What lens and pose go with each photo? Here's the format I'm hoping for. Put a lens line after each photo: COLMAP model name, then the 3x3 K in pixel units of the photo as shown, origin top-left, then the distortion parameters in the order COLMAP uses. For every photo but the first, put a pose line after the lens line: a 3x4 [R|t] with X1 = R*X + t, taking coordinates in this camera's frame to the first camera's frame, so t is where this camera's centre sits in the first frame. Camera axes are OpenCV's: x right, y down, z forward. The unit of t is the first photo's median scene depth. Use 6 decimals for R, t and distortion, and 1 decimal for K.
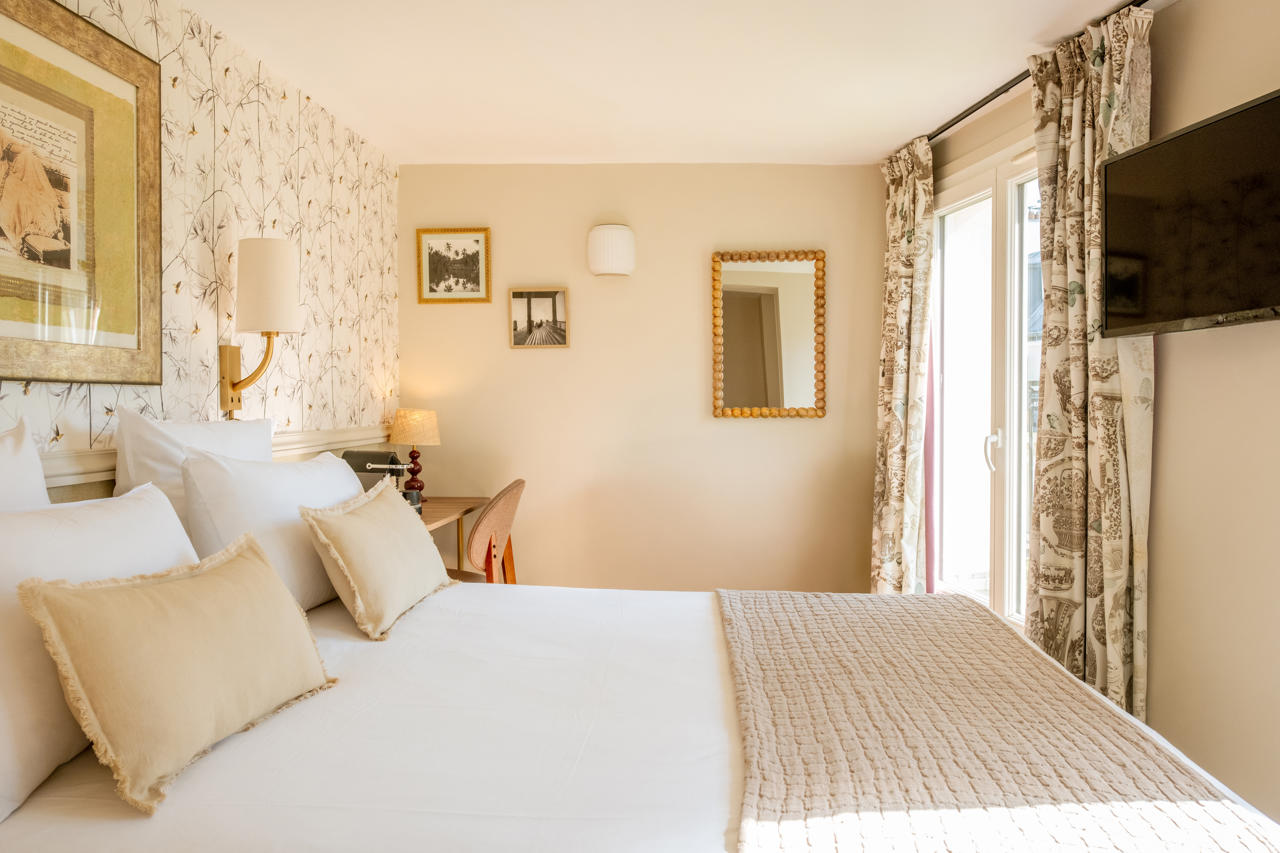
lens RADIAL K [[910.6, 0, 640.0], [0, 910.6, 426.5], [0, 0, 1]] dist [-0.002278, -0.000310]
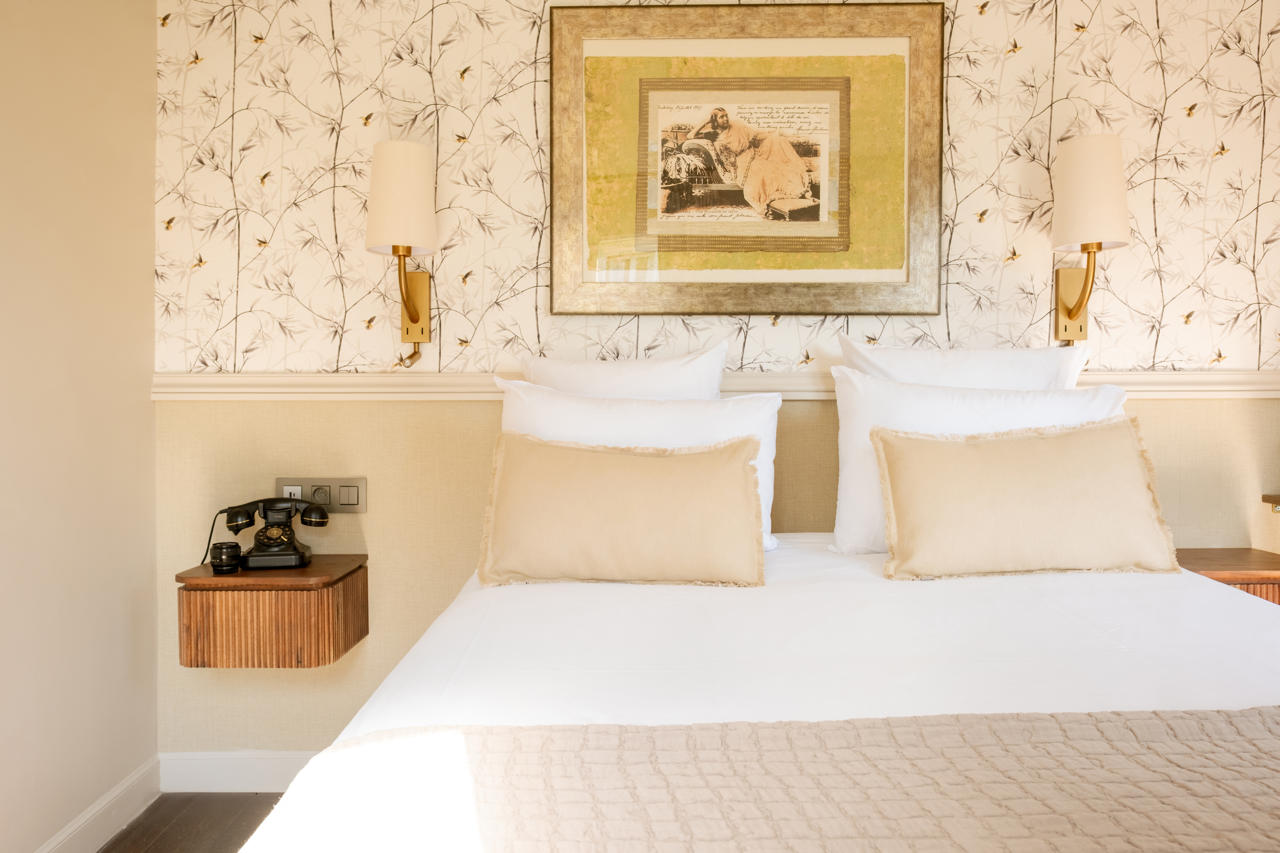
lens RADIAL K [[875.0, 0, 642.6], [0, 875.0, 413.4], [0, 0, 1]] dist [-0.014977, 0.001171]
pose [[0.051191, 0.041040, -0.997845, 0.262674], [-0.026431, 0.998861, 0.039726, 0.020930], [0.998339, 0.024340, 0.052218, 0.356463]]
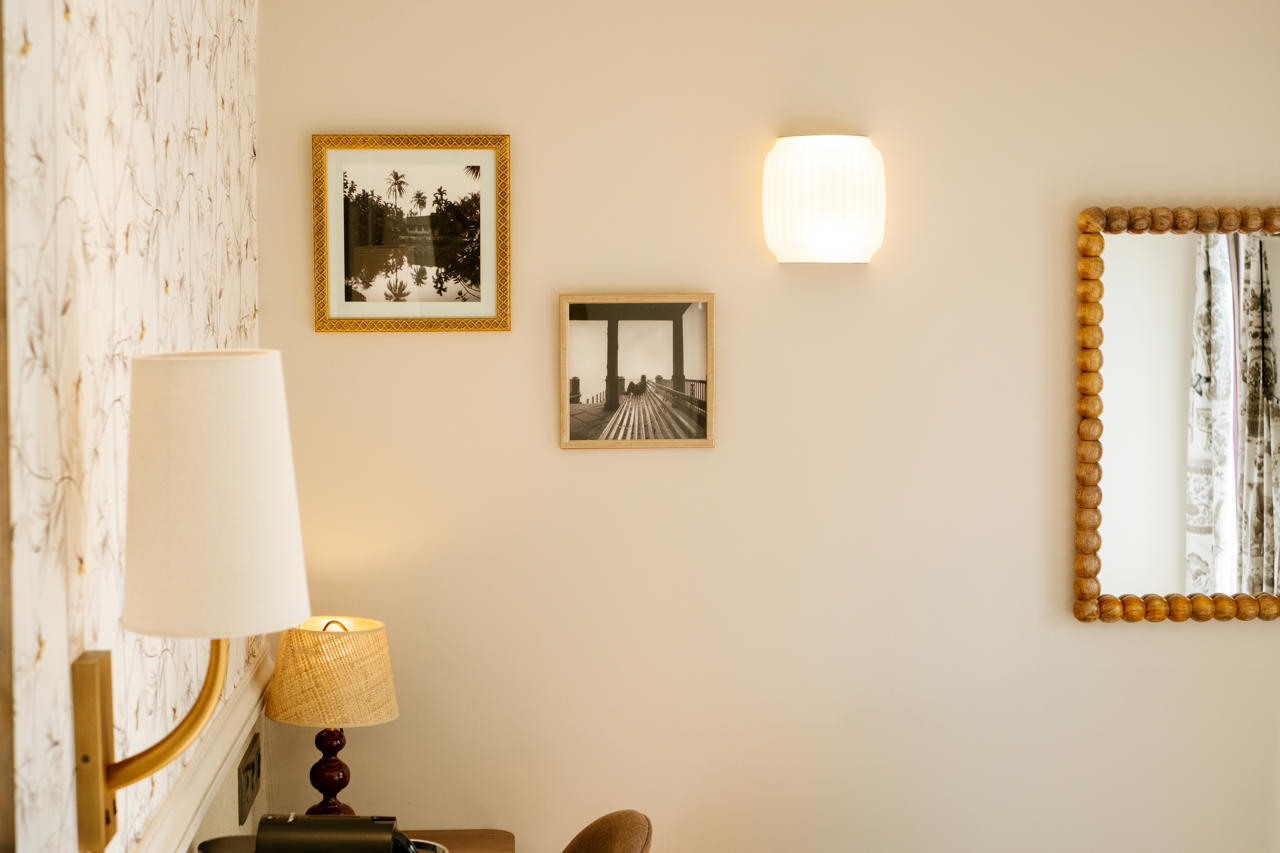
lens RADIAL K [[2012.4, 0, 640.0], [0, 2012.4, 426.5], [0, 0, 1]] dist [0.006281, -0.084127]
pose [[0.990131, -0.008775, 0.139871, -0.235528], [0.002353, 0.998938, 0.046013, -0.138522], [-0.140126, -0.045230, 0.989100, 0.158494]]
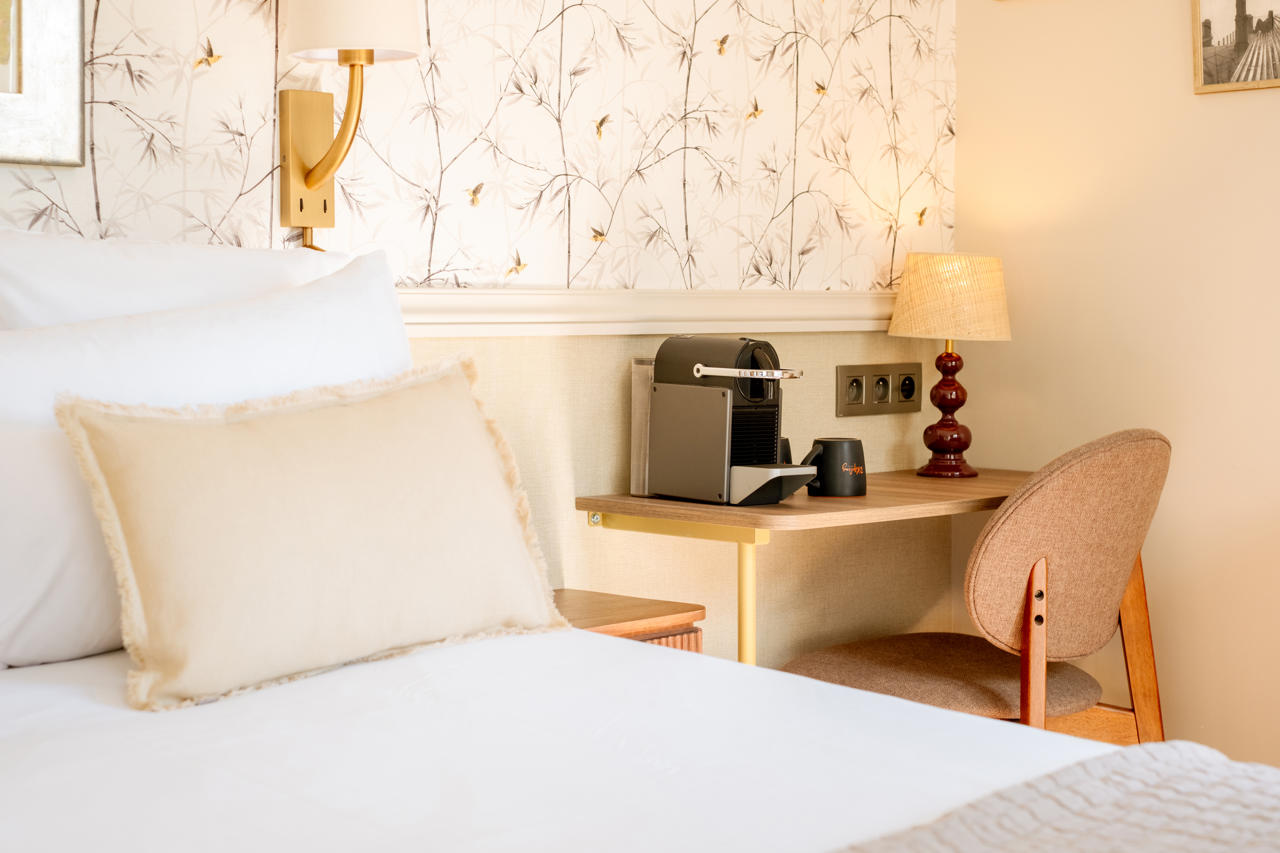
lens RADIAL K [[2012.4, 0, 640.0], [0, 2012.4, 426.5], [0, 0, 1]] dist [0.006281, -0.084127]
pose [[0.752562, 0.046171, -0.656901, 0.252058], [-0.025150, 0.998826, 0.041392, 0.025426], [0.658041, -0.014629, 0.752840, 0.214382]]
